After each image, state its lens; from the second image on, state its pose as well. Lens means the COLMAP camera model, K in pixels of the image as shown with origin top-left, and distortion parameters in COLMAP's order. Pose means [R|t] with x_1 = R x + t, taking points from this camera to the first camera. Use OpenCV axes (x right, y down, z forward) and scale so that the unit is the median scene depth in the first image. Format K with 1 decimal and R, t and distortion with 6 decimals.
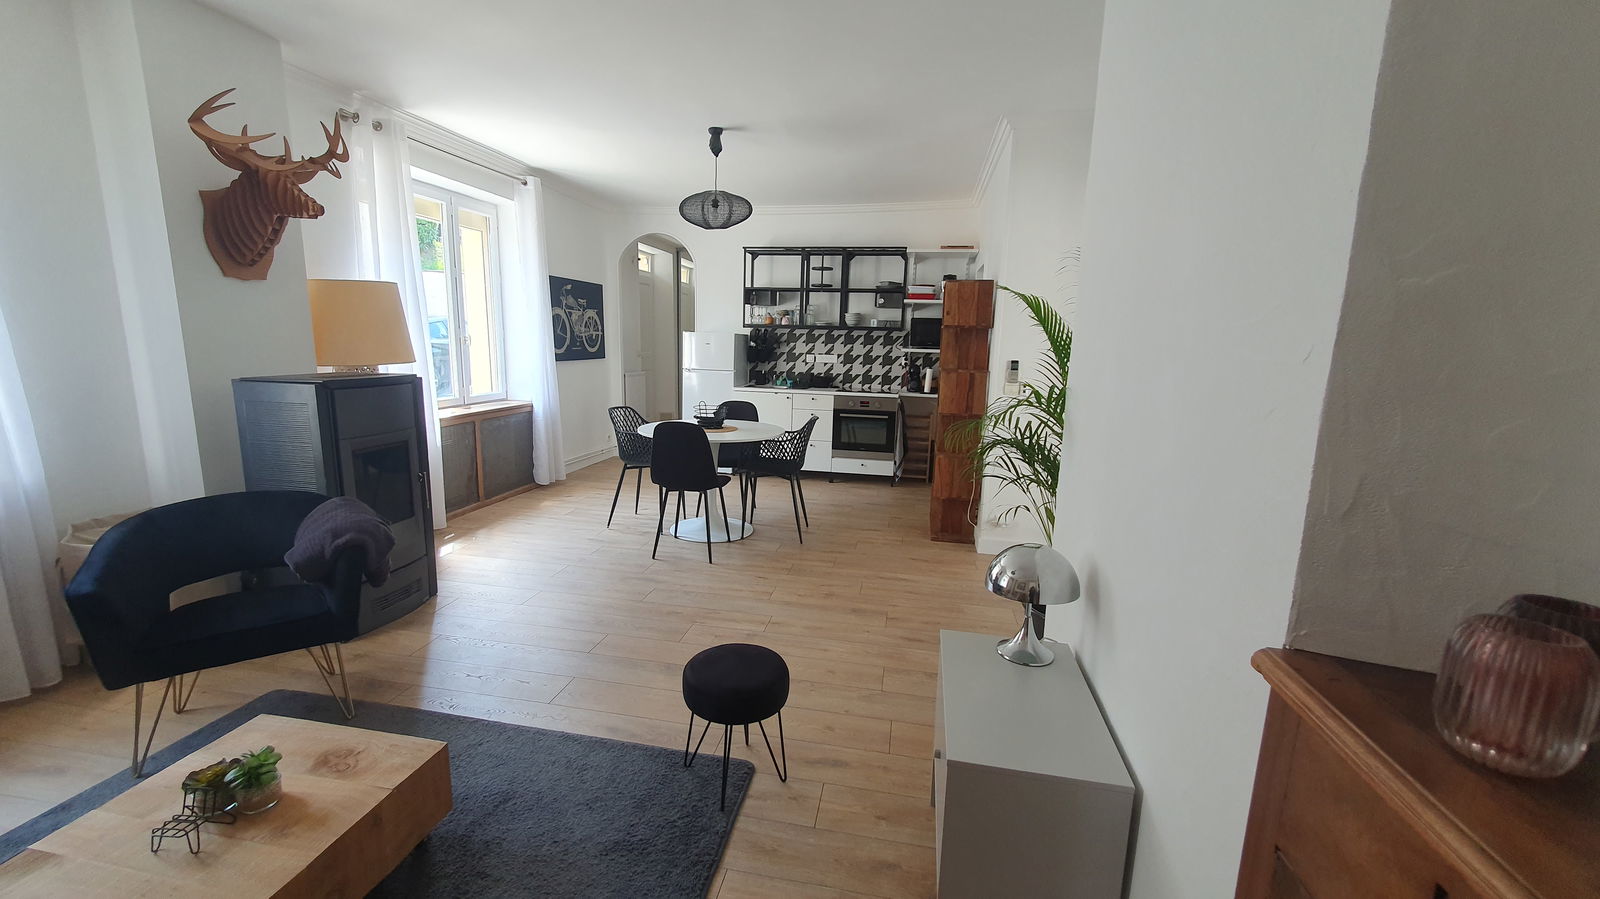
lens RADIAL K [[639.7, 0, 794.0], [0, 639.7, 449.2], [0, 0, 1]] dist [0.010741, 0.000162]
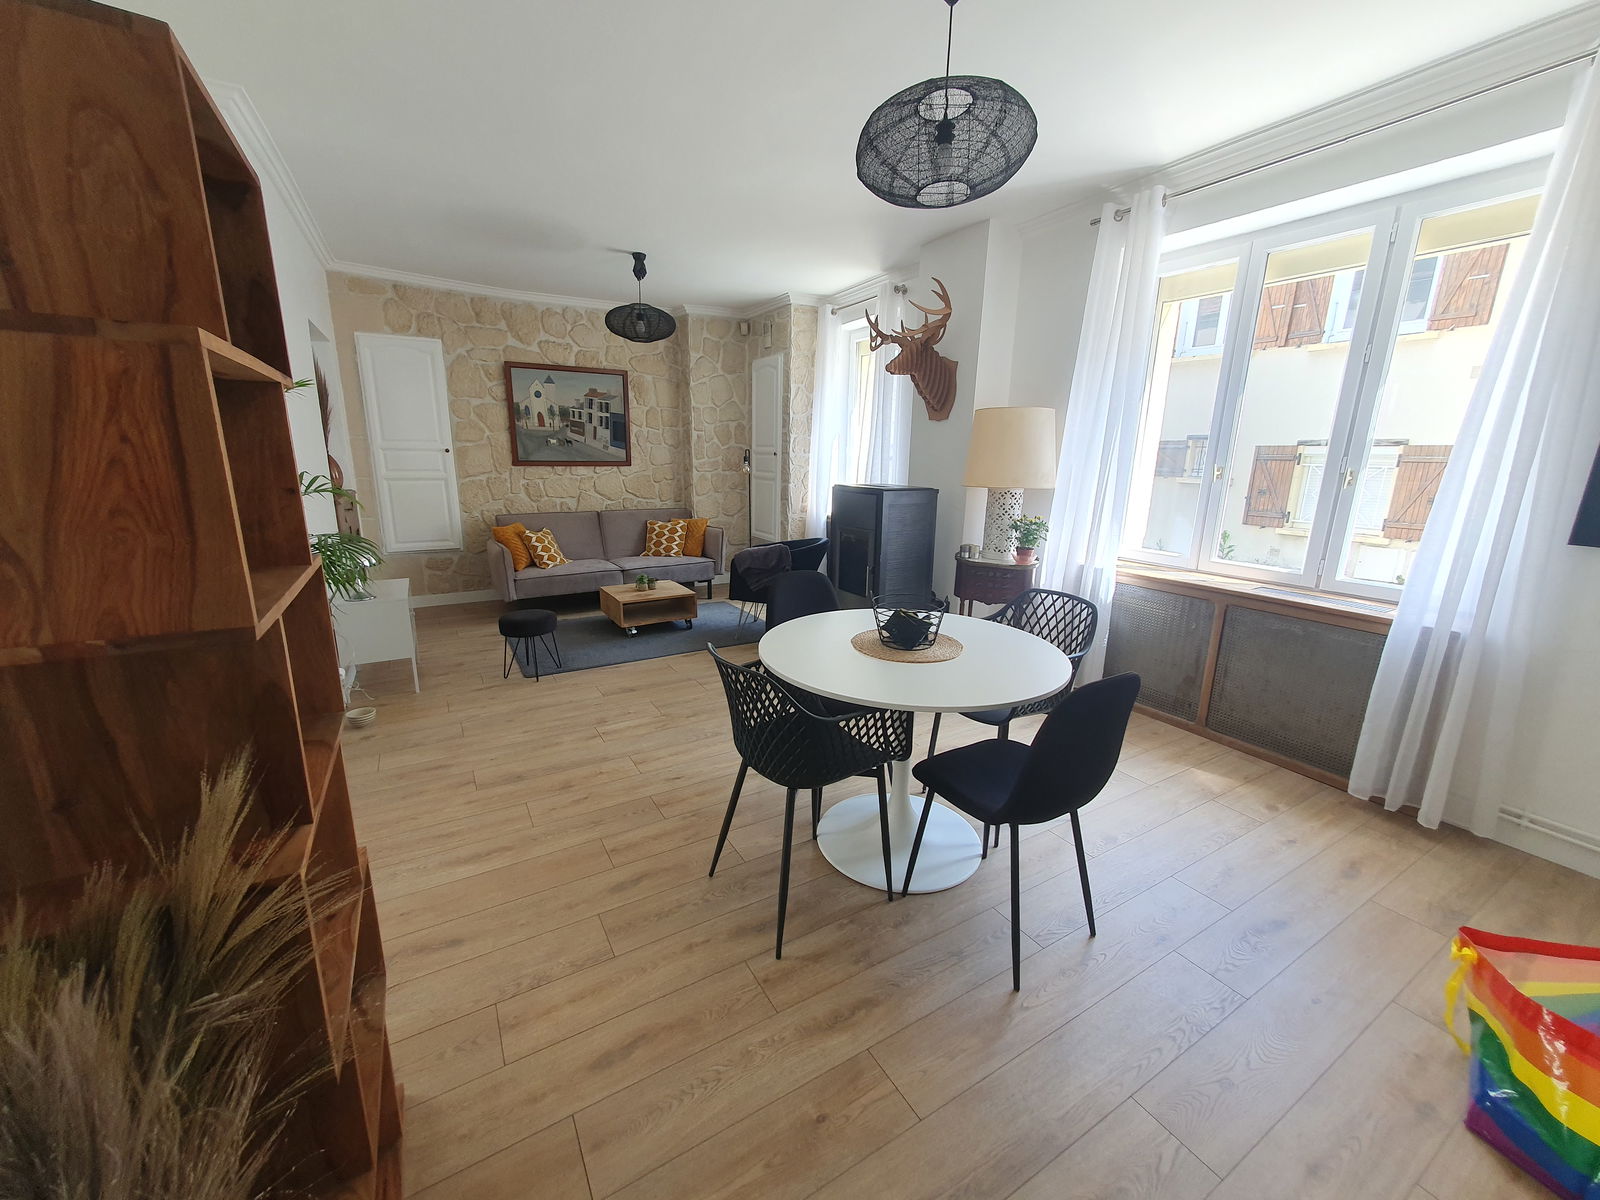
lens RADIAL K [[629.2, 0, 793.1], [0, 629.2, 605.1], [0, 0, 1]] dist [0.002079, 0.000035]
pose [[-0.749583, 0.122055, -0.650559, 0.279287], [-0.149303, 0.926344, 0.345825, -0.241283], [0.644852, 0.356355, -0.676149, 1.431972]]
